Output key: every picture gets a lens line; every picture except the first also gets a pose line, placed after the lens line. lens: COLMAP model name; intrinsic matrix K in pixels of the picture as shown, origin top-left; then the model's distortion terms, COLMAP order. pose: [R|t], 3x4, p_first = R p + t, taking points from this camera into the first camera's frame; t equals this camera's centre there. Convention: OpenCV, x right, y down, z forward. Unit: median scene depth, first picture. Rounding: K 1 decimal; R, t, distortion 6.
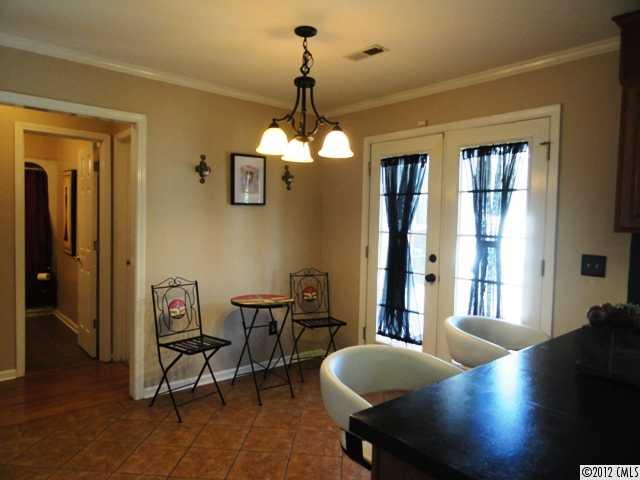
lens RADIAL K [[451.3, 0, 319.6], [0, 451.3, 240.5], [0, 0, 1]] dist [-0.006428, 0.008596]
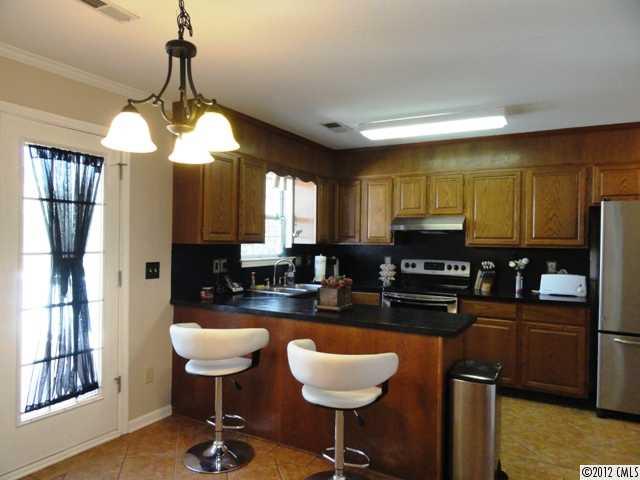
lens RADIAL K [[451.3, 0, 319.8], [0, 451.3, 242.0], [0, 0, 1]] dist [-0.006428, 0.008596]
pose [[-0.333705, -0.036351, 0.941976, -0.731965], [0.016891, 0.998865, 0.044530, -0.071272], [-0.942526, 0.030771, -0.332713, 0.963613]]
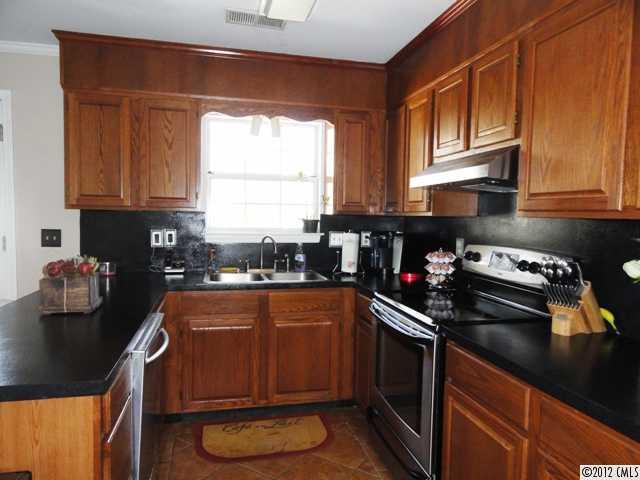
lens RADIAL K [[451.3, 0, 319.3], [0, 451.3, 240.7], [0, 0, 1]] dist [-0.006428, 0.008596]
pose [[0.471193, -0.073949, 0.878925, -0.094662], [0.030976, 0.997252, 0.067298, 0.006043], [-0.881486, -0.004485, 0.472189, -0.167090]]
